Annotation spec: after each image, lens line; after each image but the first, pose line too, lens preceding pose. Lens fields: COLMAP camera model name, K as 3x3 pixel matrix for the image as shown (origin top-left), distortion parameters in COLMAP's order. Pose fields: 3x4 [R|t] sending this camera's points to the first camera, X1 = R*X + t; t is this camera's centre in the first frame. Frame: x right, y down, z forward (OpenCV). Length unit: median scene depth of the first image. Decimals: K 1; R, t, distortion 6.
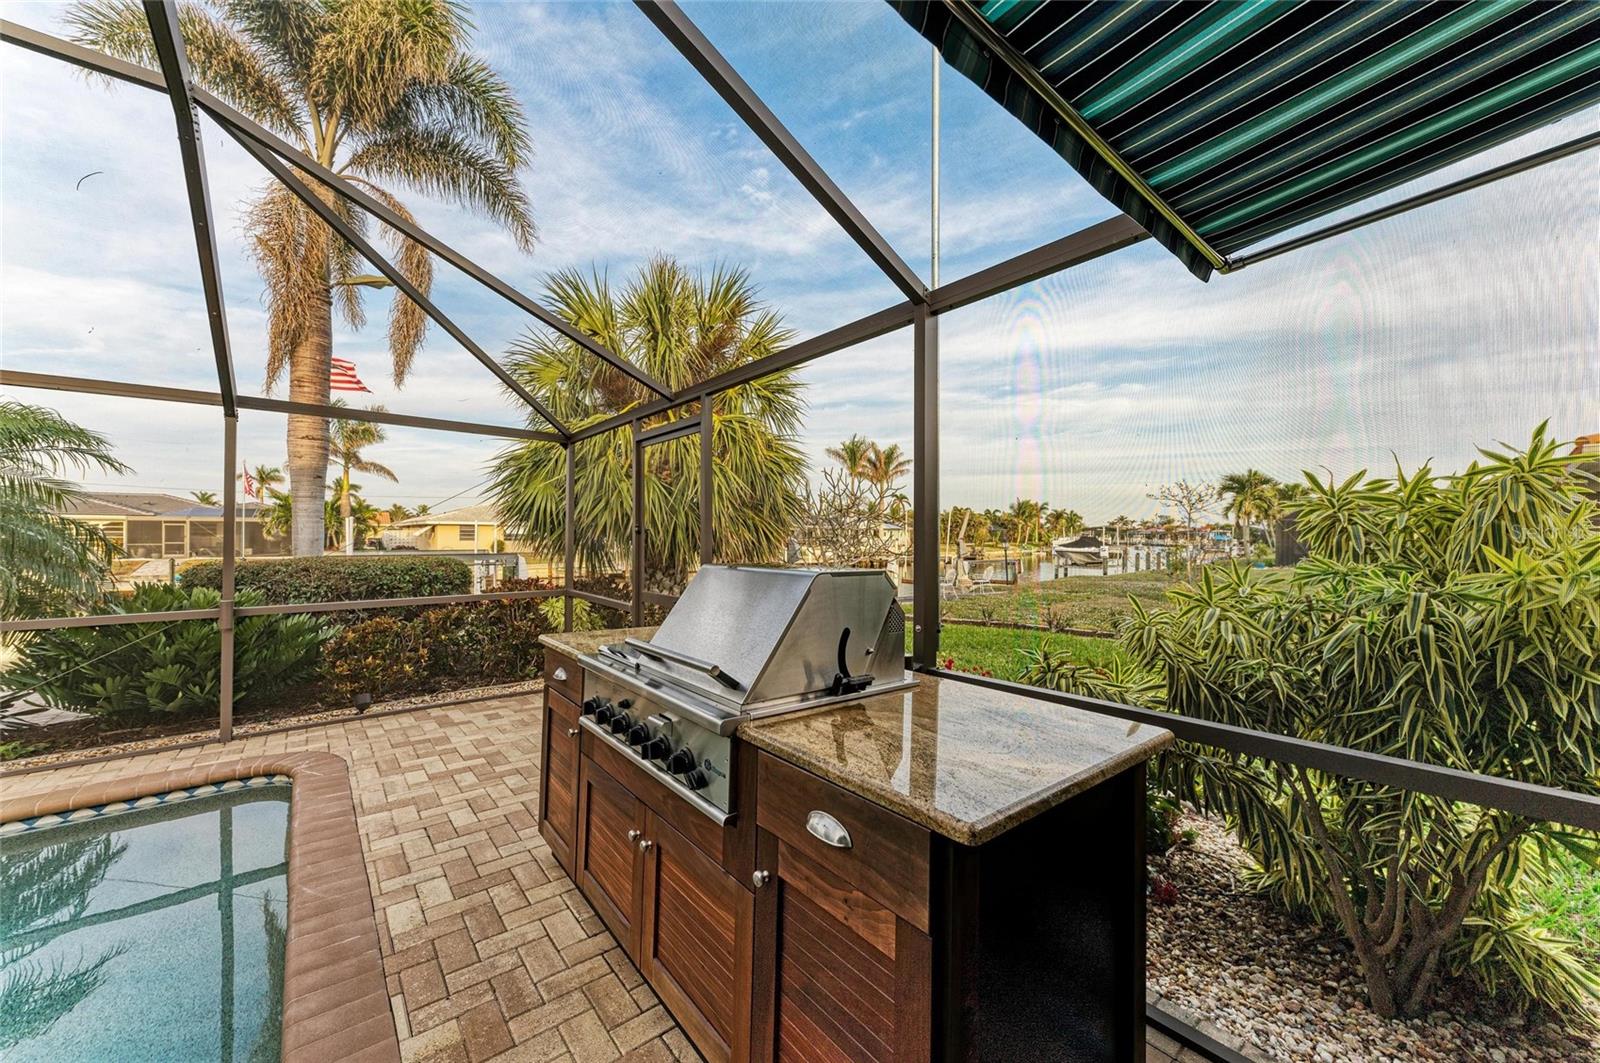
lens RADIAL K [[587.3, 0, 800.0], [0, 587.3, 531.5], [0, 0, 1]] dist [-0.000573, -0.000139]
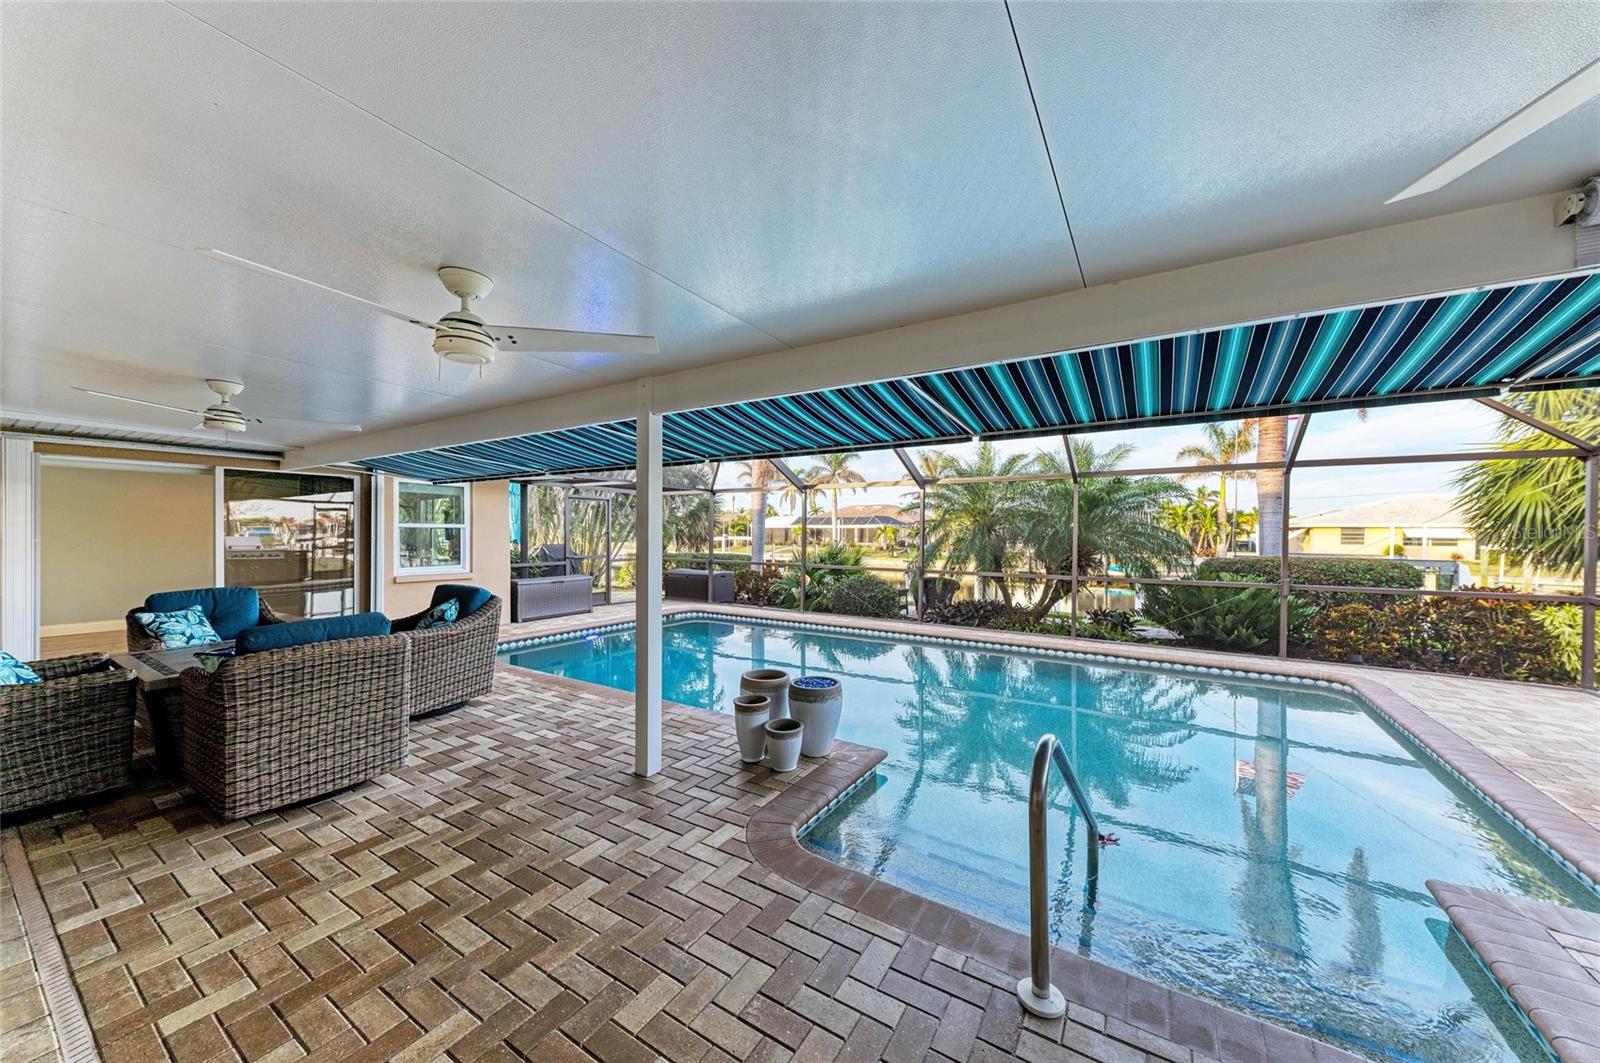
lens RADIAL K [[561.7, 0, 800.0], [0, 561.7, 531.5], [0, 0, 1]] dist [0.000012, -0.000103]
pose [[0.289032, -0.004254, -0.957310, 0.108375], [0.000383, 0.999991, -0.004328, -0.009891], [0.957319, 0.000884, 0.289031, -0.453954]]
